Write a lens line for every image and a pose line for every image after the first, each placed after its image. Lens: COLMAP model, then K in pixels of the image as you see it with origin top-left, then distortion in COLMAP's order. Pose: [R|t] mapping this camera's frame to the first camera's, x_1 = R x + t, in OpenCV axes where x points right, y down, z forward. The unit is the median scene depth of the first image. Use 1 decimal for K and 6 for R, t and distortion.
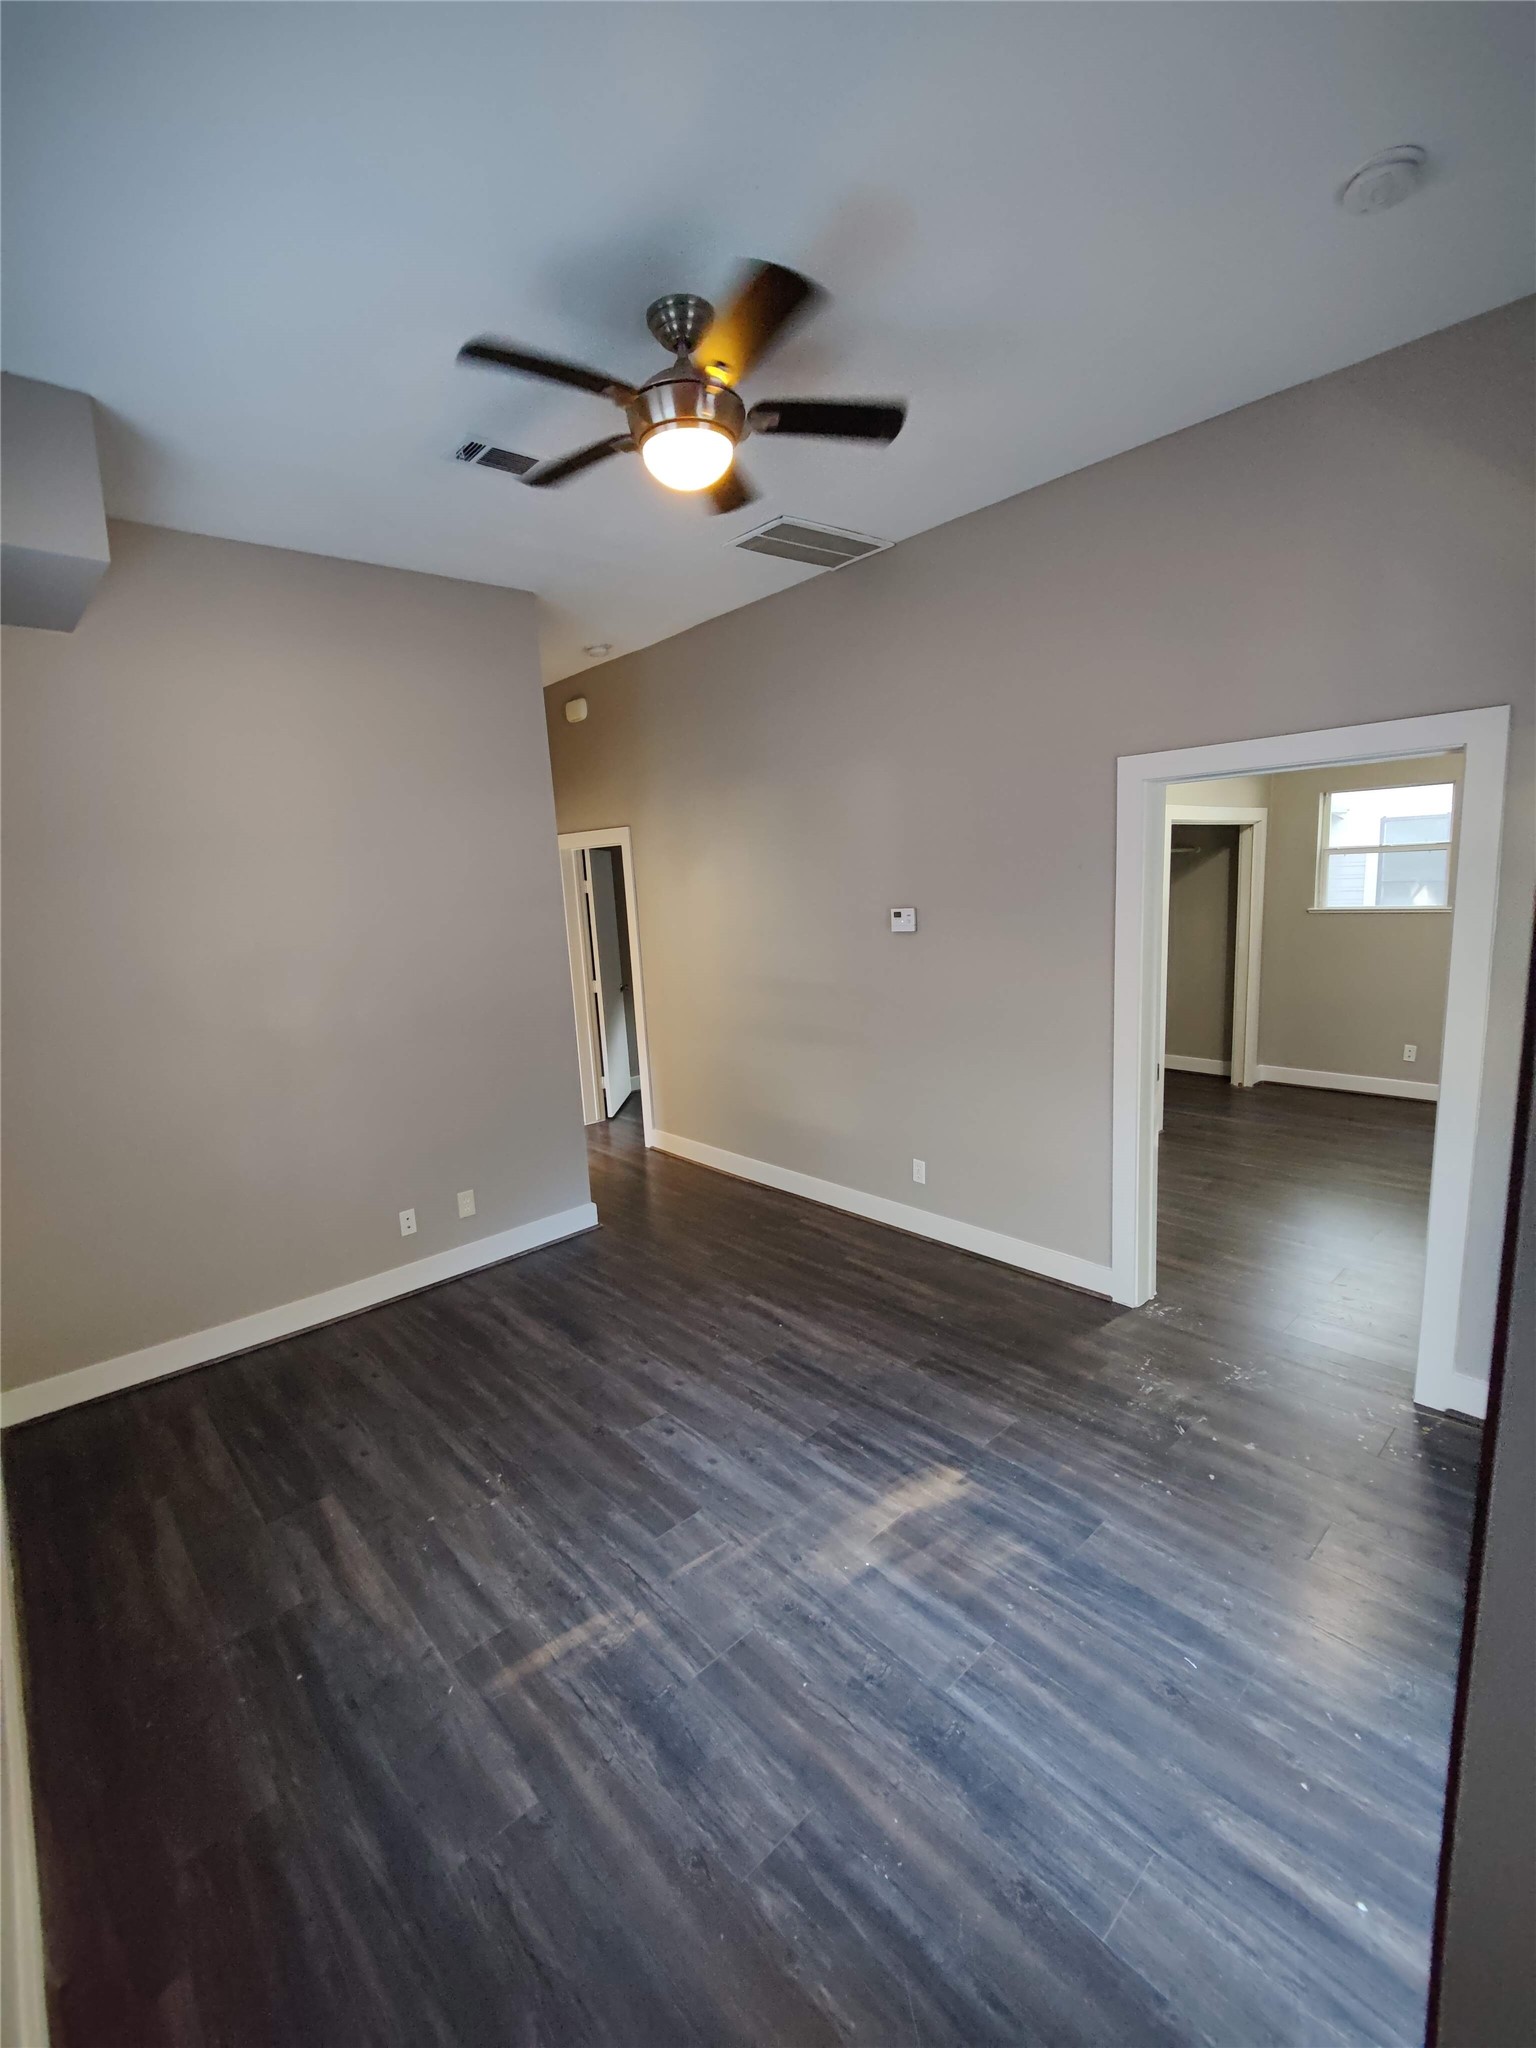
lens RADIAL K [[889.1, 0, 753.5], [0, 889.1, 1011.3], [0, 0, 1]] dist [0.004435, -0.002141]
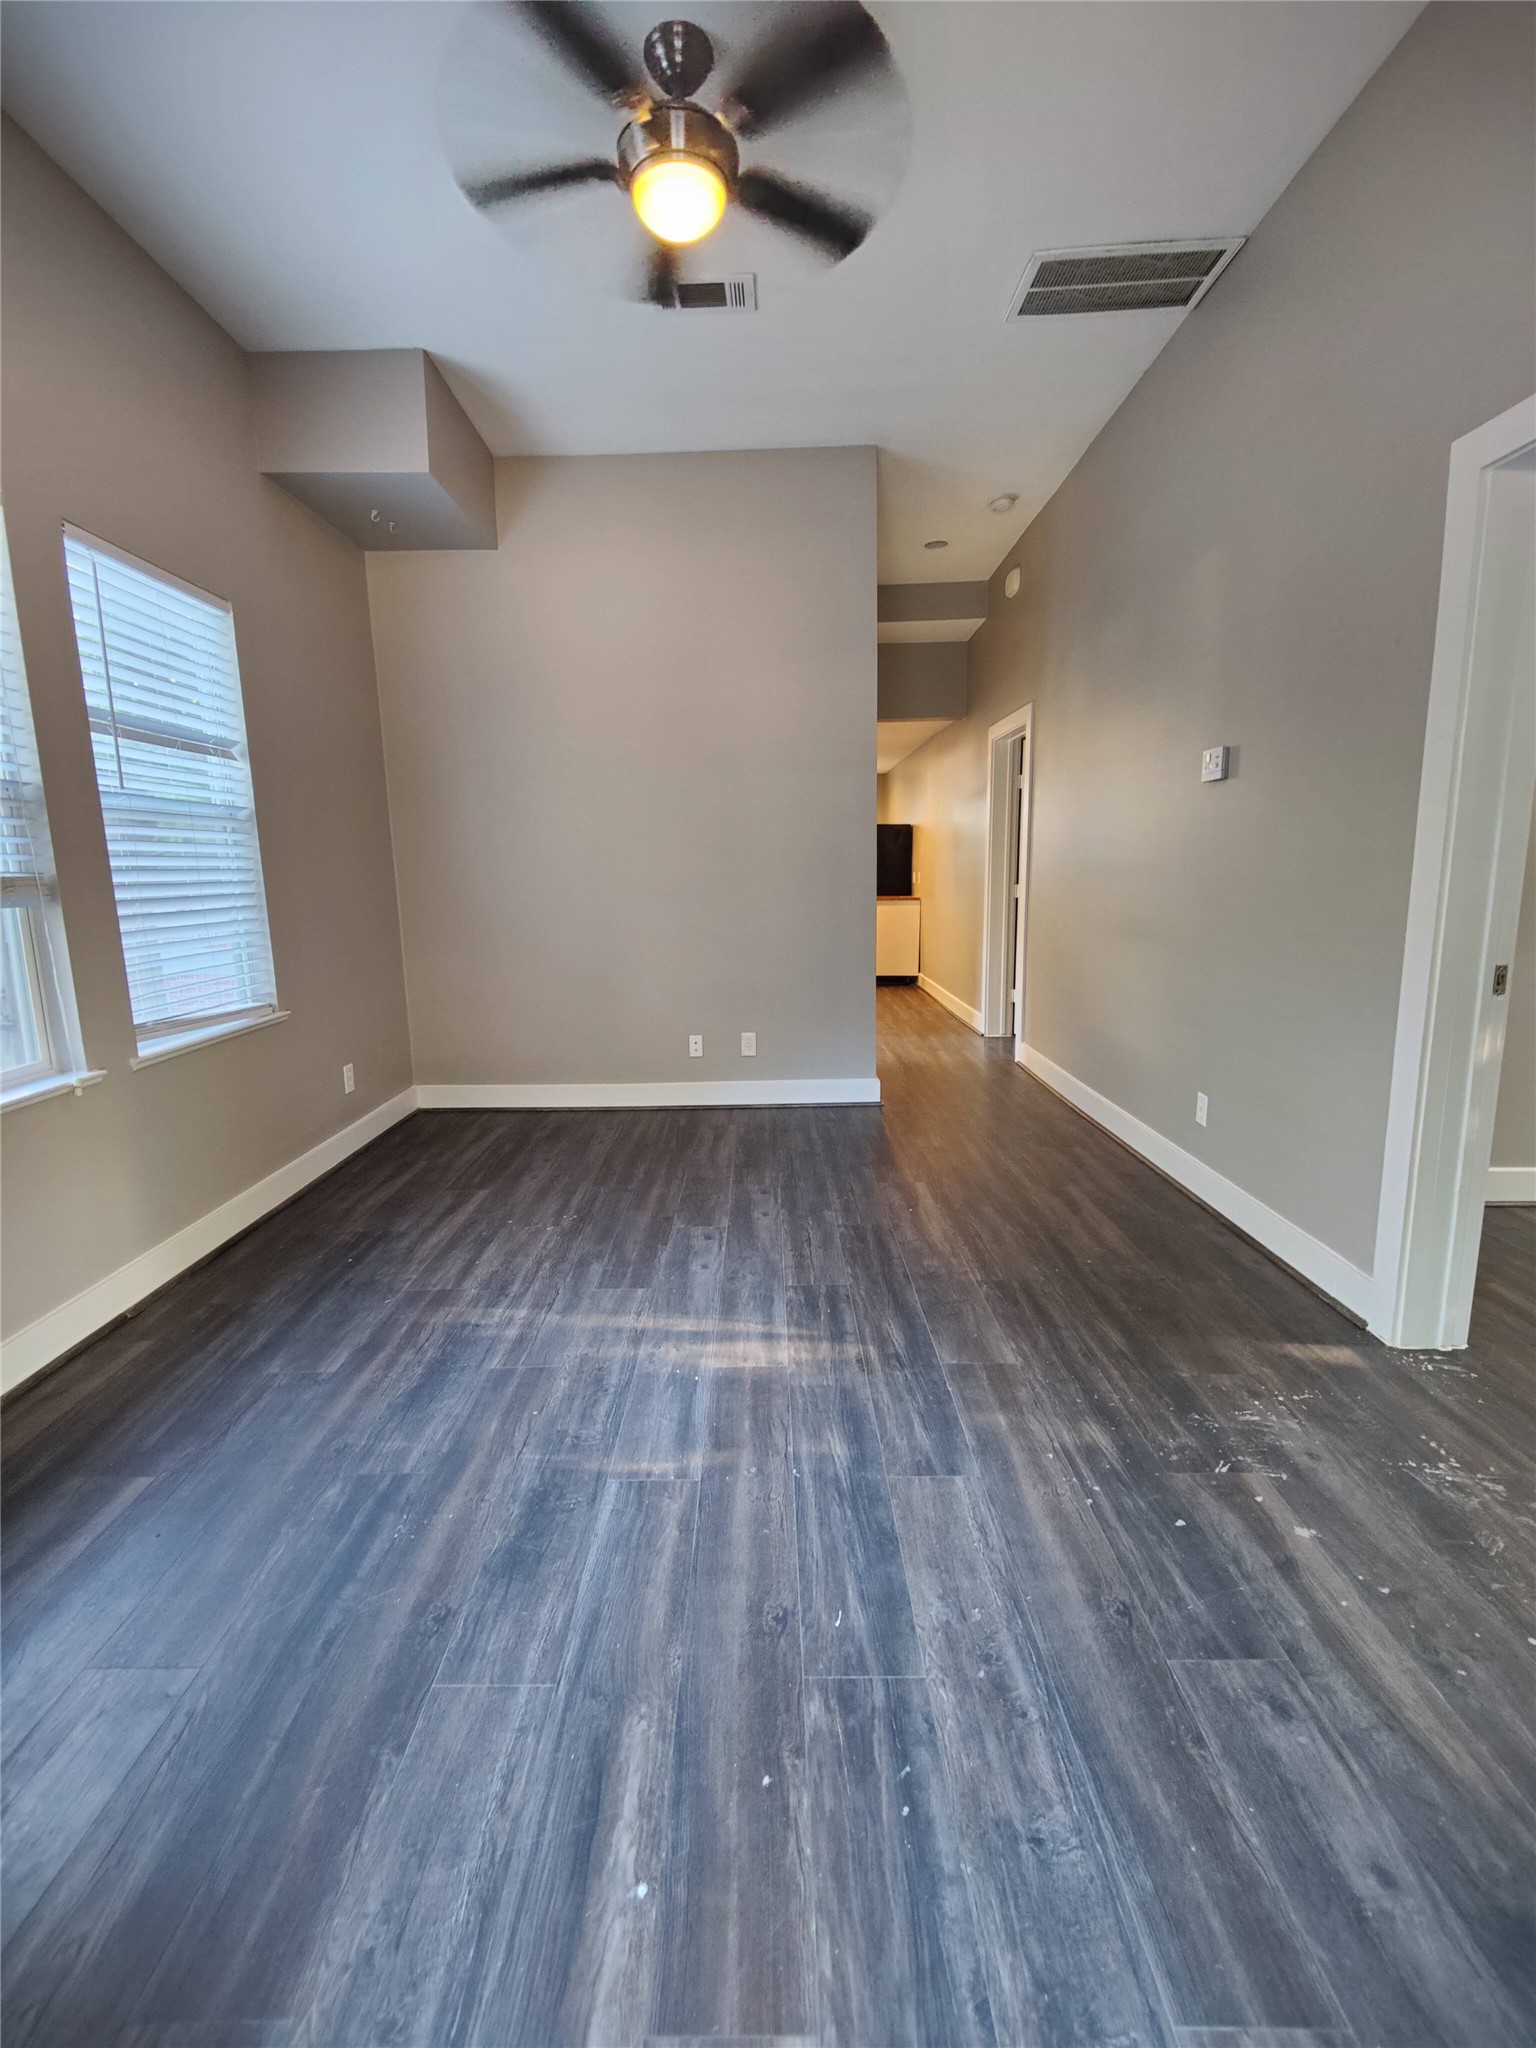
lens RADIAL K [[889.1, 0, 762.8], [0, 889.1, 1014.8], [0, 0, 1]] dist [0.004435, -0.002141]
pose [[0.739017, 0.149290, -0.656937, 0.628917], [-0.123836, 0.988625, 0.085358, 0.130716], [0.662208, 0.018271, 0.749098, 0.288059]]
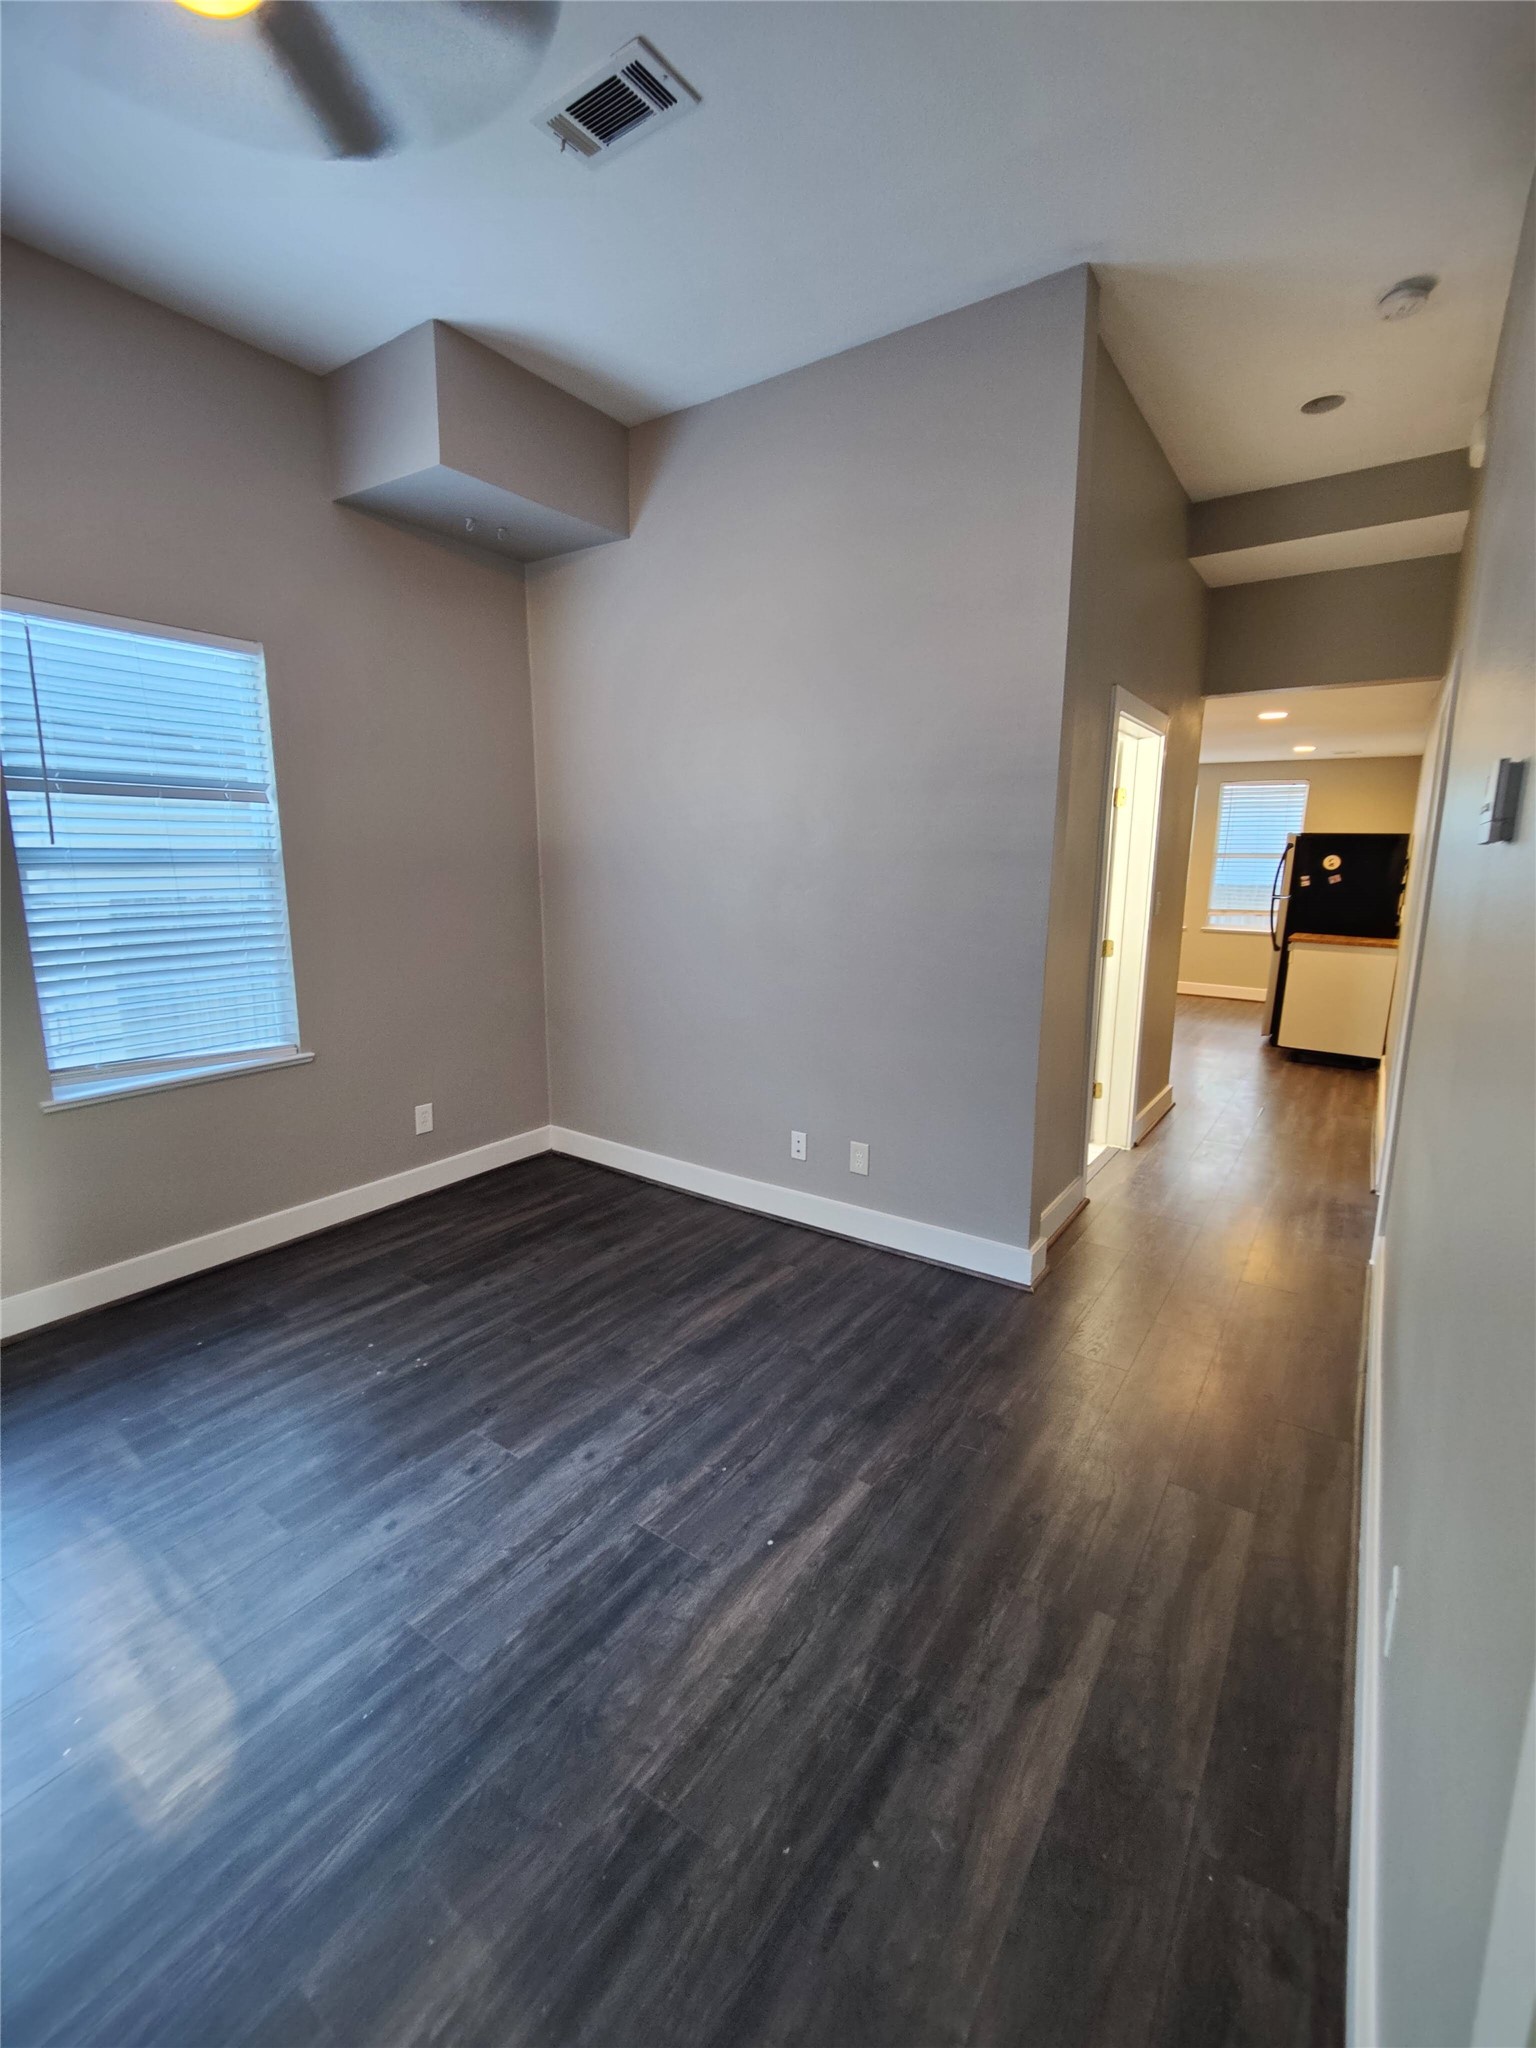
lens RADIAL K [[889.1, 0, 767.8], [0, 889.1, 1012.4], [0, 0, 1]] dist [0.004435, -0.002141]
pose [[0.232864, 0.225565, -0.945989, 0.616860], [-0.169617, 0.967241, 0.188880, -0.082108], [0.957604, 0.116472, 0.263495, 1.065555]]
